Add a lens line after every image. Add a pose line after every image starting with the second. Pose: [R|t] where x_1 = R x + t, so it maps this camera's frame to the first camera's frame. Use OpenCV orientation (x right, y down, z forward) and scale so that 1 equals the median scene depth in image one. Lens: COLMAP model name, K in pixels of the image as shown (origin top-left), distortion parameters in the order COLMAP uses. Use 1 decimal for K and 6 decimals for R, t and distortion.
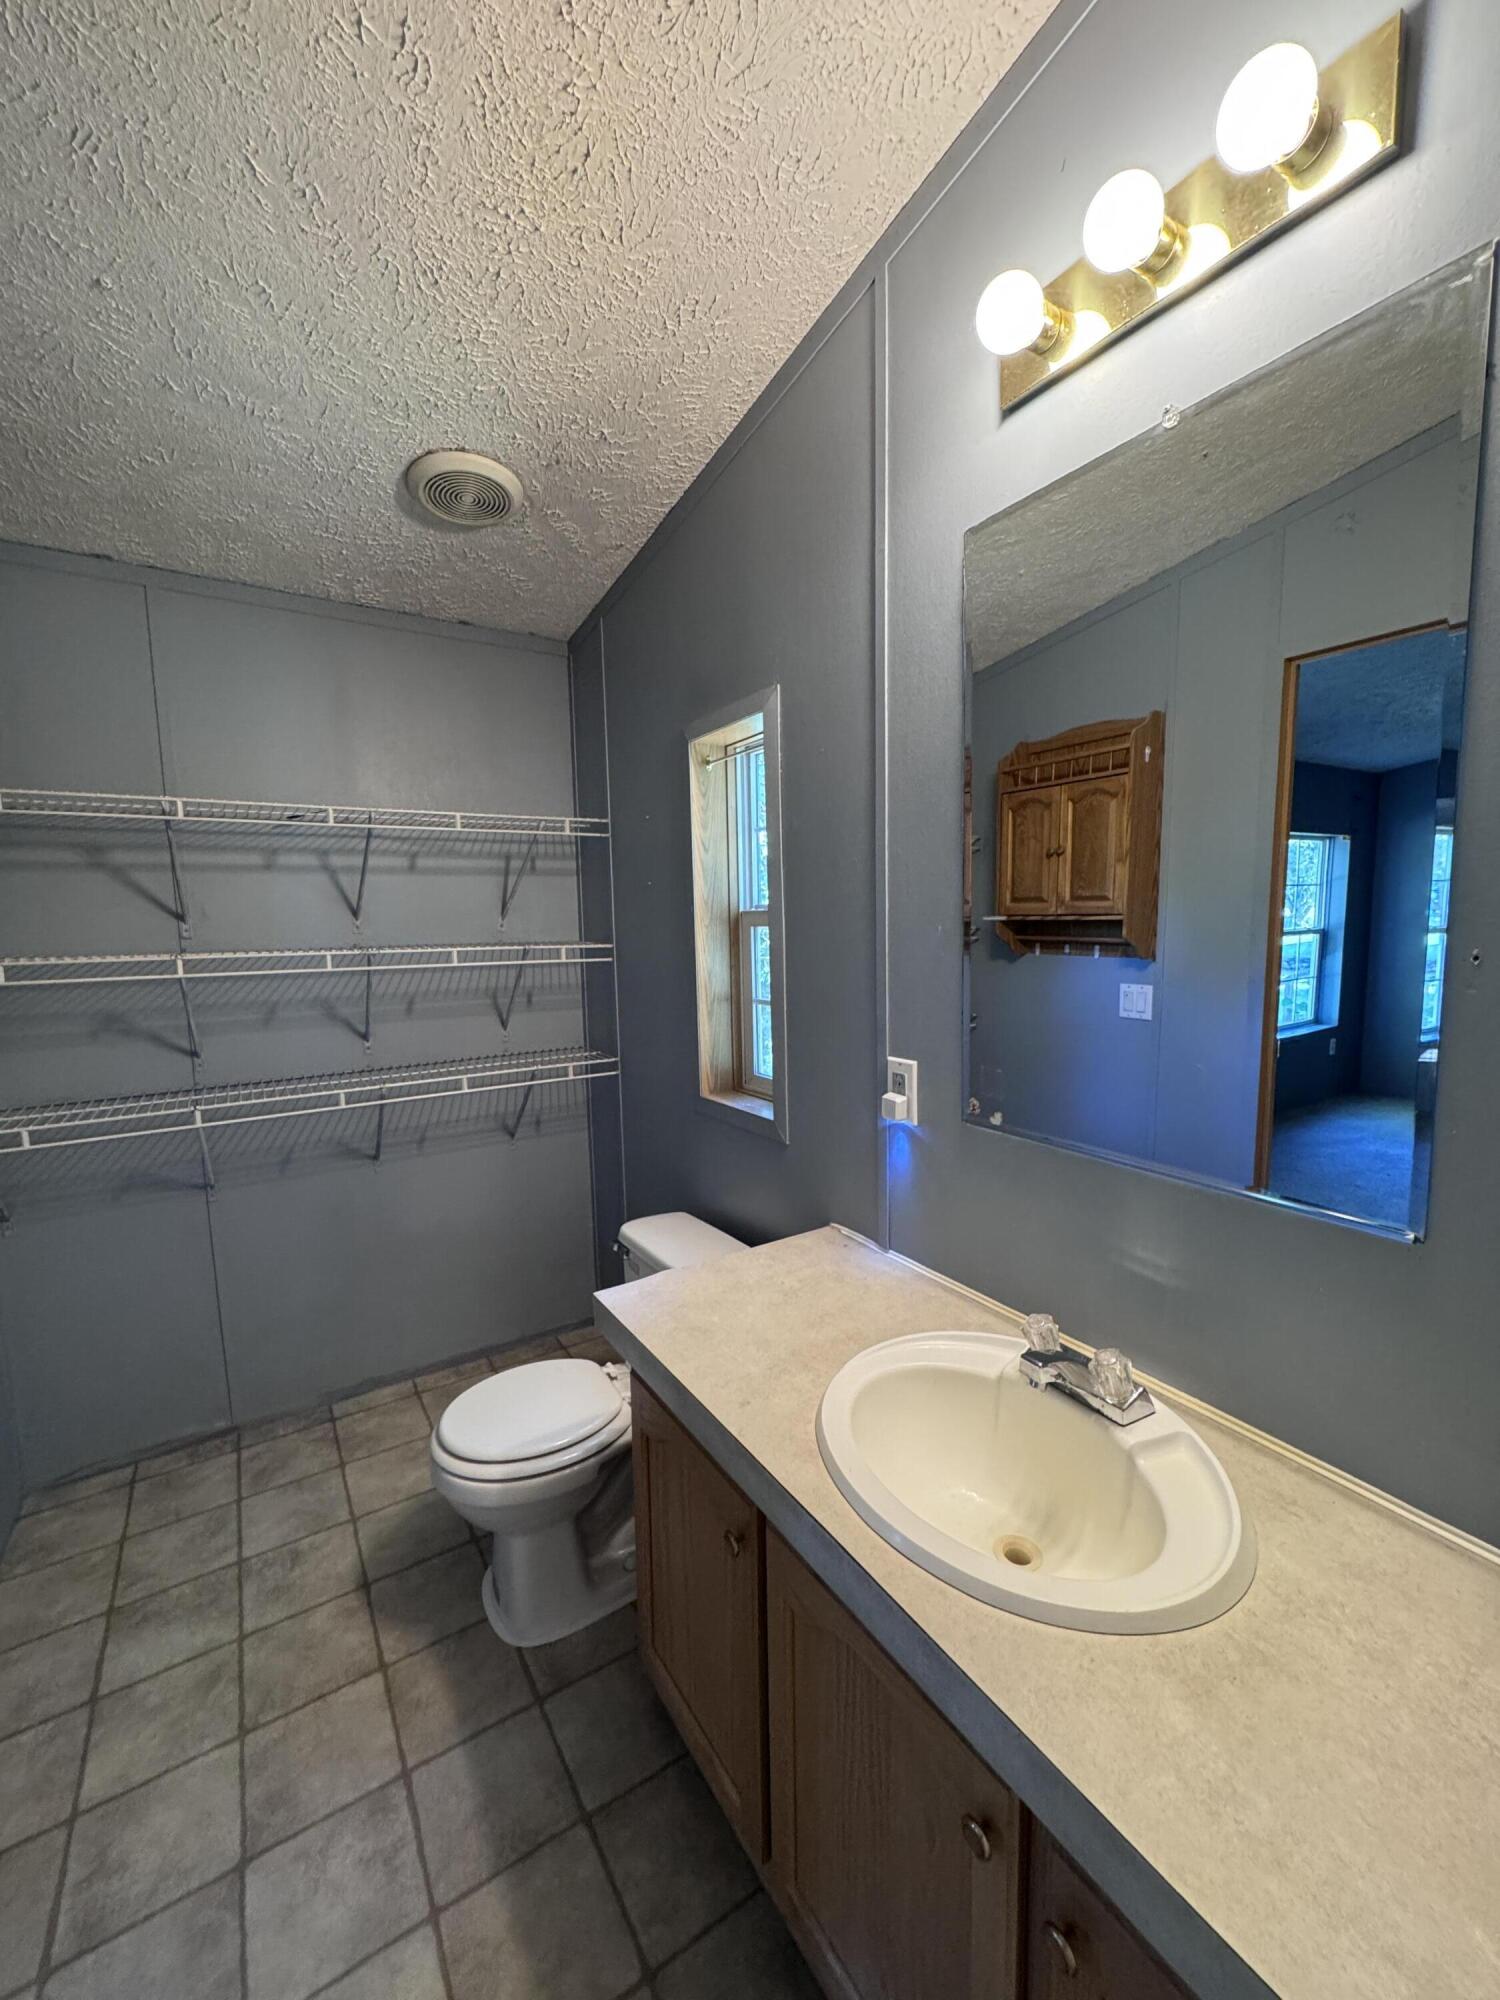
lens RADIAL K [[797.9, 0, 754.4], [0, 797.9, 1004.9], [0, 0, 1]] dist [-0.001067, 0.000168]
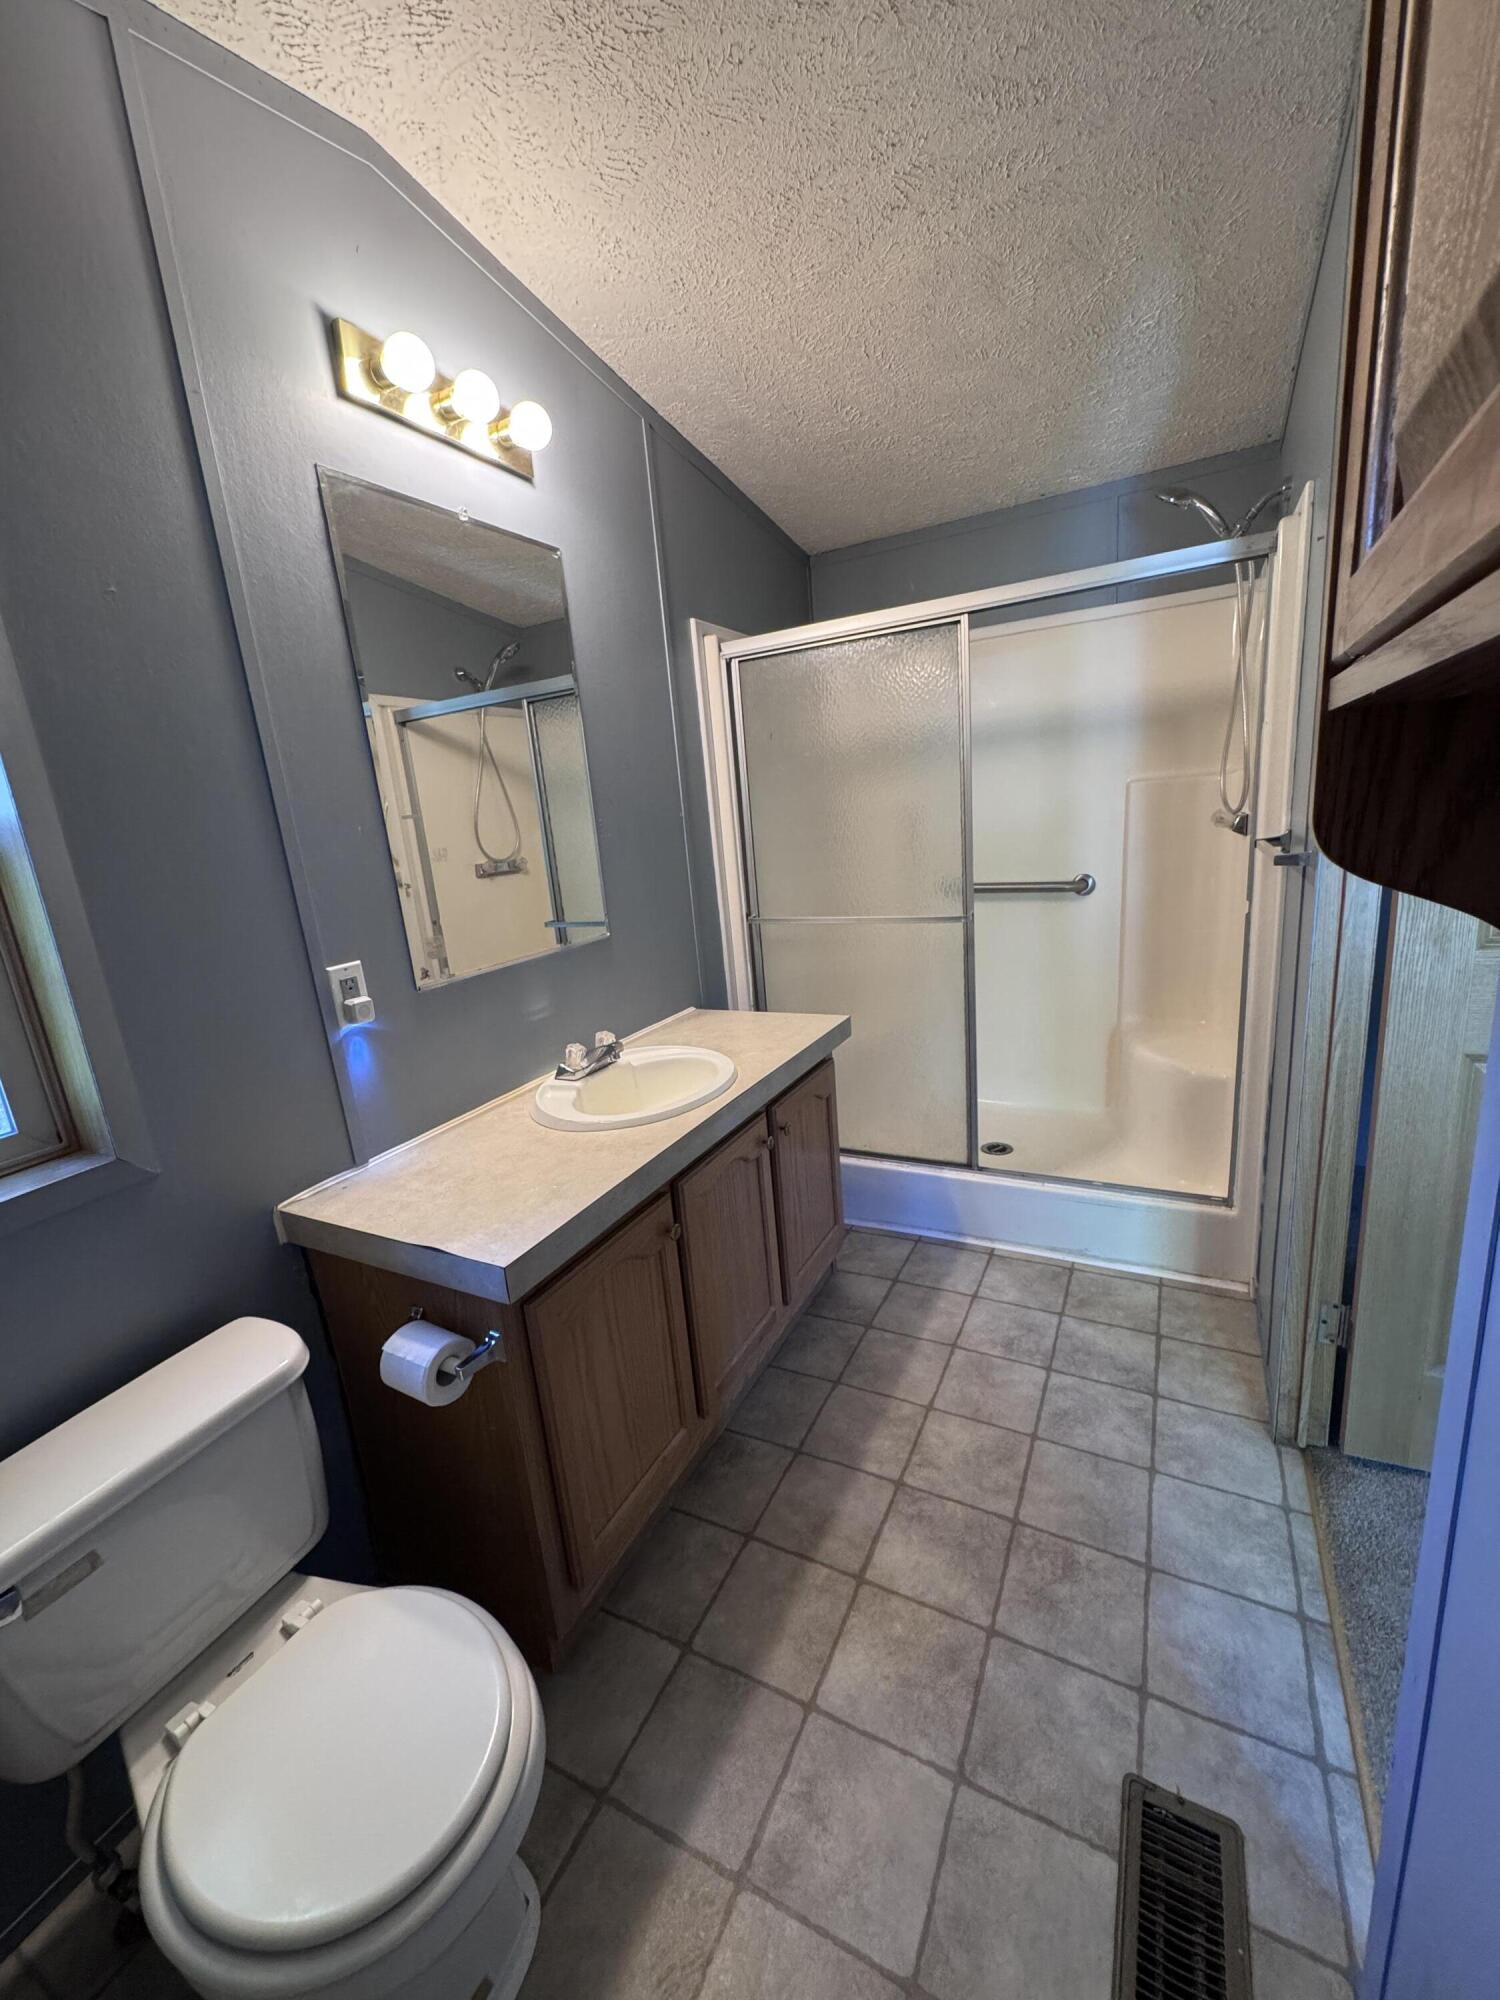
lens RADIAL K [[797.9, 0, 754.4], [0, 797.9, 1004.9], [0, 0, 1]] dist [-0.001067, 0.000168]
pose [[-0.492065, -0.141576, 0.858969, -1.046328], [0.190498, 0.945264, 0.264927, -0.056514], [-0.849460, 0.293993, -0.438161, 1.133688]]
